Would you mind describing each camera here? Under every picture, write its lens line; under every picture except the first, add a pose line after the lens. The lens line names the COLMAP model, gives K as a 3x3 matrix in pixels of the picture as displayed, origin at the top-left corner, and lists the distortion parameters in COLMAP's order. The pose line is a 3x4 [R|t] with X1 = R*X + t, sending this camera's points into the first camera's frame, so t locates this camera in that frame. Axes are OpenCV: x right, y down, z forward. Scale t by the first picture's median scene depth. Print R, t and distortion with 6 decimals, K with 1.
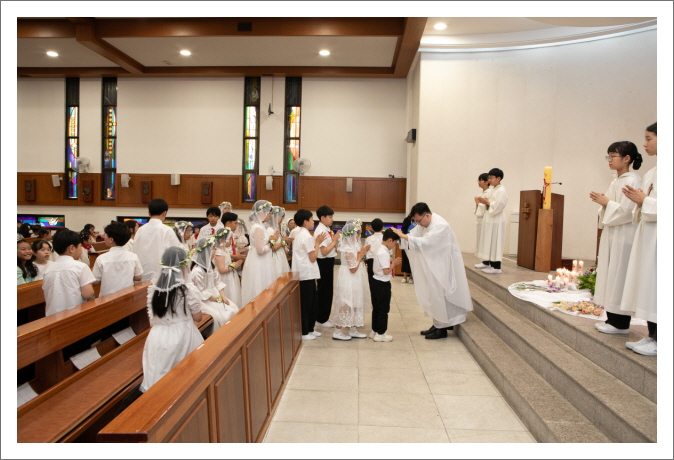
lens RADIAL K [[476.7, 0, 337.0], [0, 476.7, 230.6], [0, 0, 1]] dist [-0.044714, 0.007584]
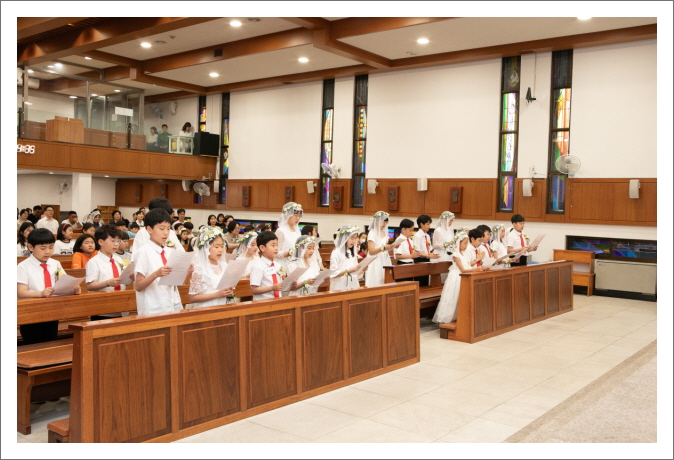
lens RADIAL K [[646.1, 0, 337.1], [0, 646.1, 228.3], [0, 0, 1]] dist [-0.025913, 0.000000]
pose [[0.814571, 0.026609, -0.579453, 0.217825], [-0.054124, 0.998076, -0.030253, 0.015652], [0.577533, 0.056005, 0.814444, -0.044582]]
